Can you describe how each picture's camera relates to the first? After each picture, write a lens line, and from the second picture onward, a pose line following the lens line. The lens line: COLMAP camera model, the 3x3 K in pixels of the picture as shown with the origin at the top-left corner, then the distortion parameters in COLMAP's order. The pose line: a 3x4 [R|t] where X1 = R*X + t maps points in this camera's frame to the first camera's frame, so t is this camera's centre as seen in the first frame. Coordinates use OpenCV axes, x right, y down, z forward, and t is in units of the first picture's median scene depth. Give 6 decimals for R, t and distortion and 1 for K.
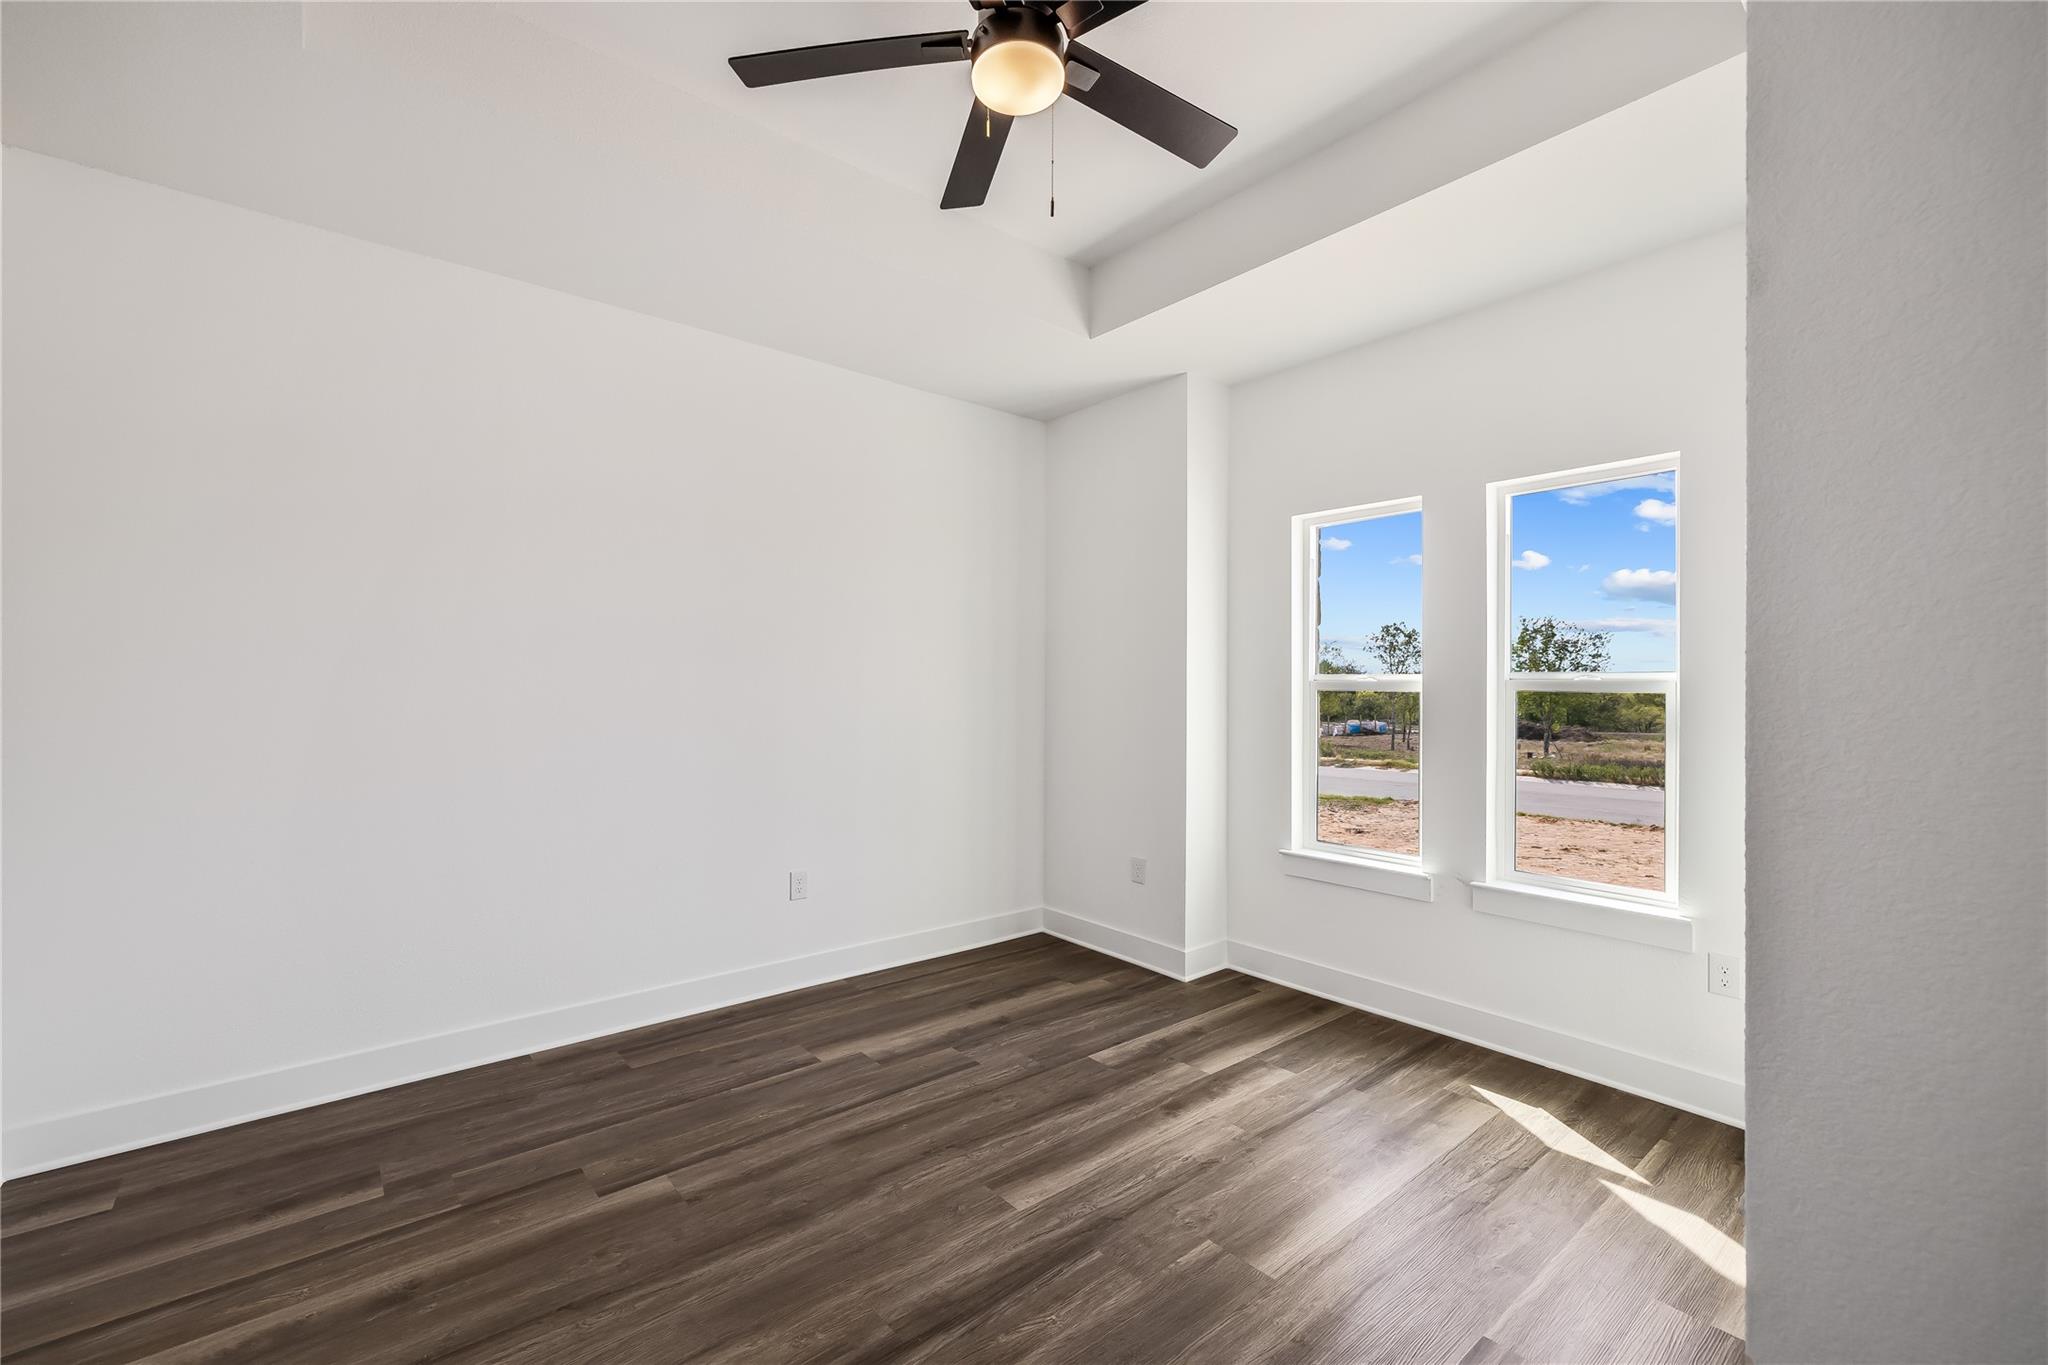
lens RADIAL K [[870.3, 0, 1011.9], [0, 870.3, 682.0], [0, 0, 1]] dist [0.002720, -0.000027]
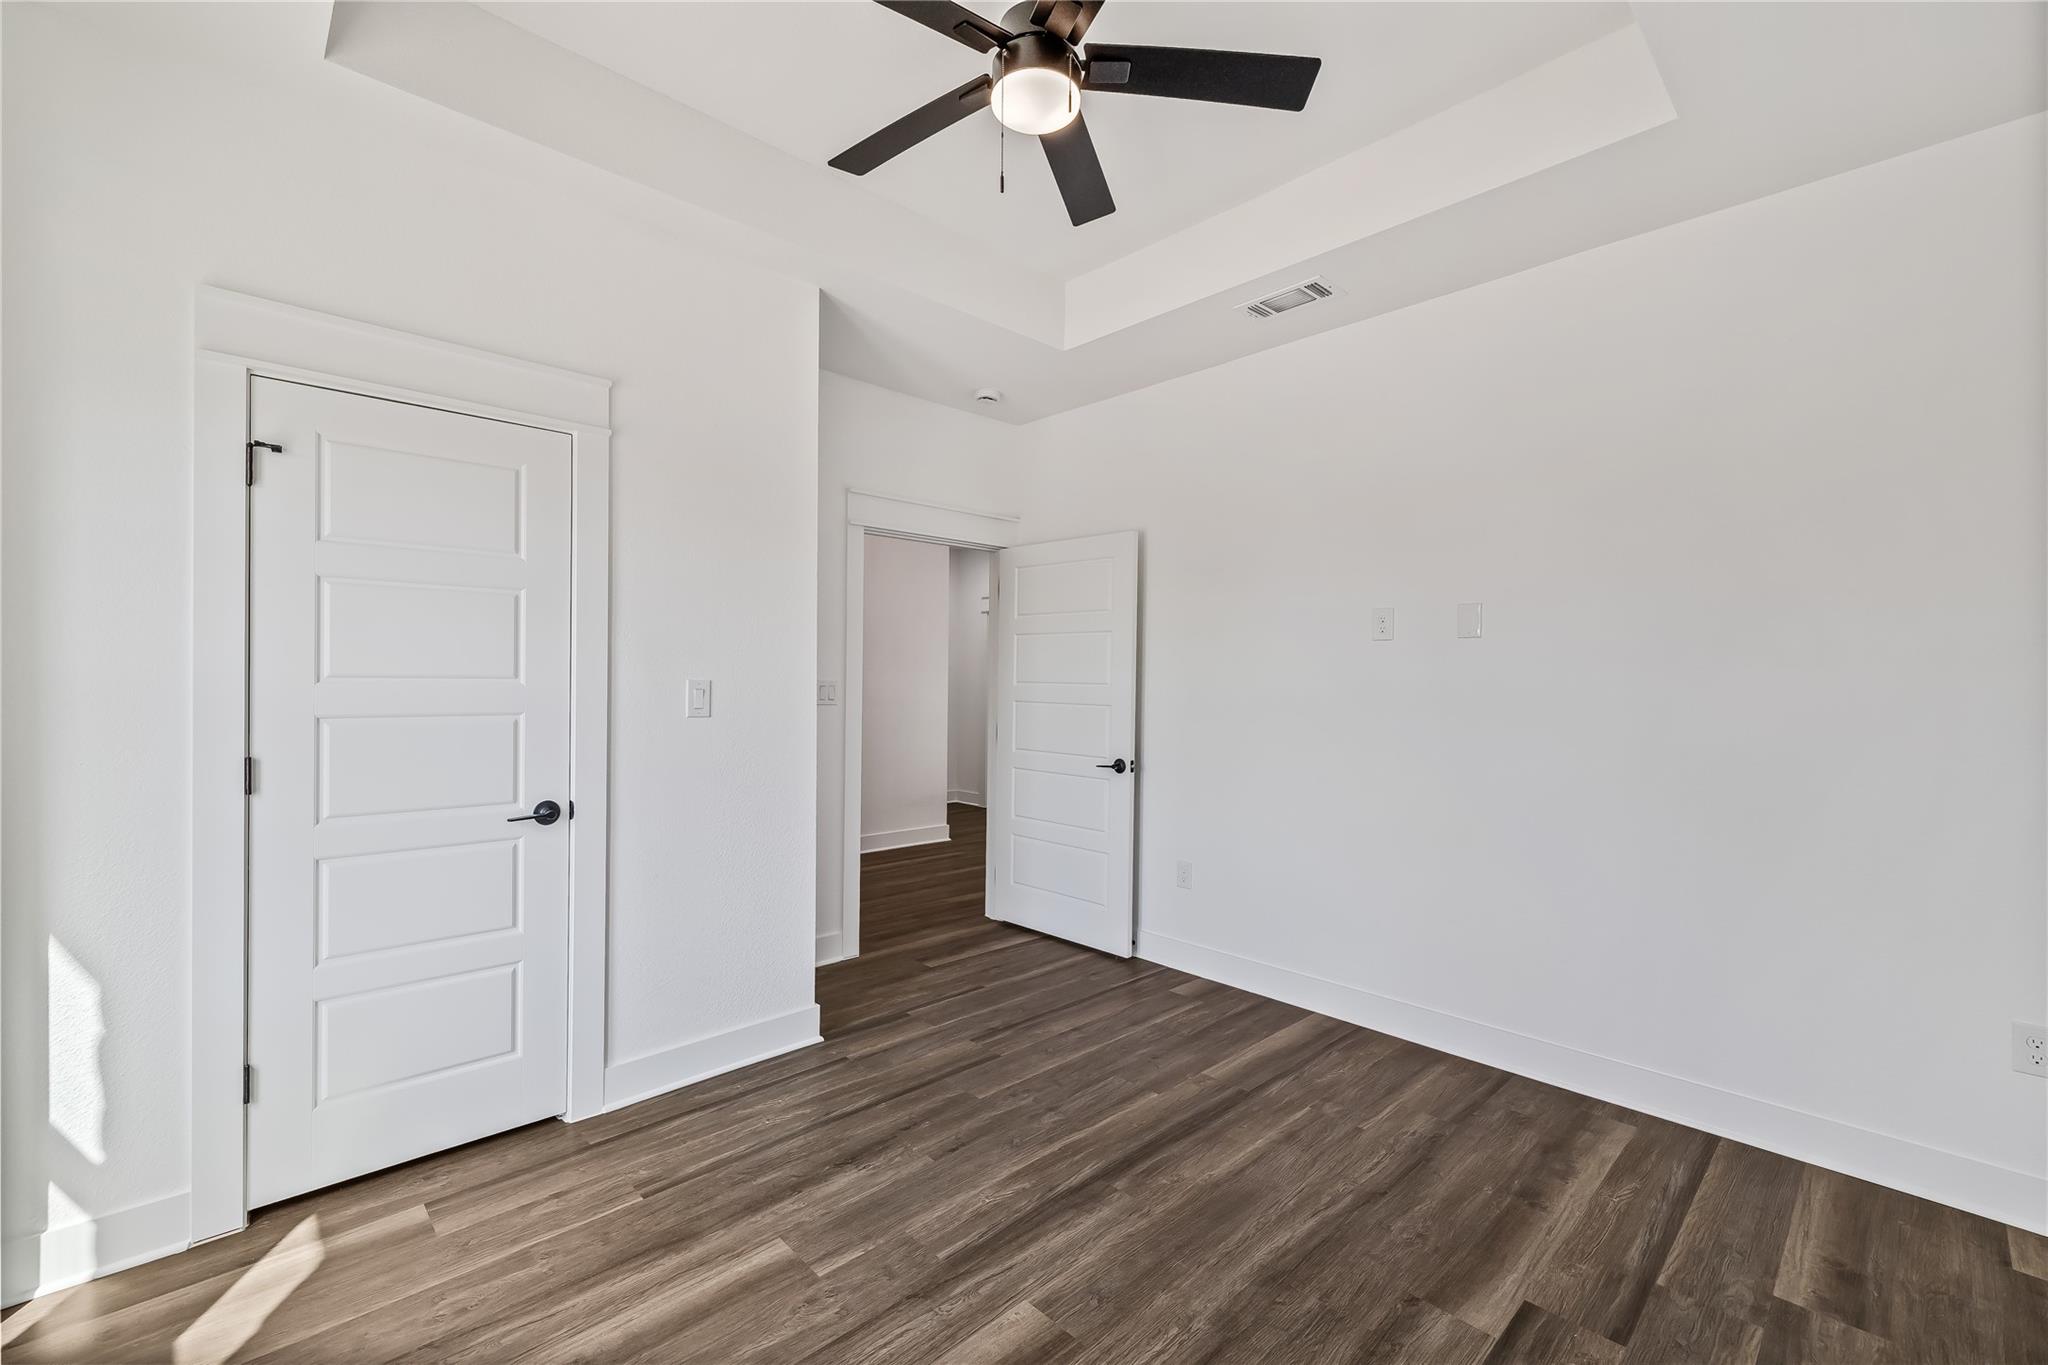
lens RADIAL K [[870.3, 0, 1011.9], [0, 870.3, 682.0], [0, 0, 1]] dist [0.002720, -0.000027]
pose [[-0.997629, -0.016593, -0.066789, 0.096834], [-0.016793, 0.999856, 0.002434, 0.000175], [0.066739, 0.003550, -0.997764, 2.007942]]
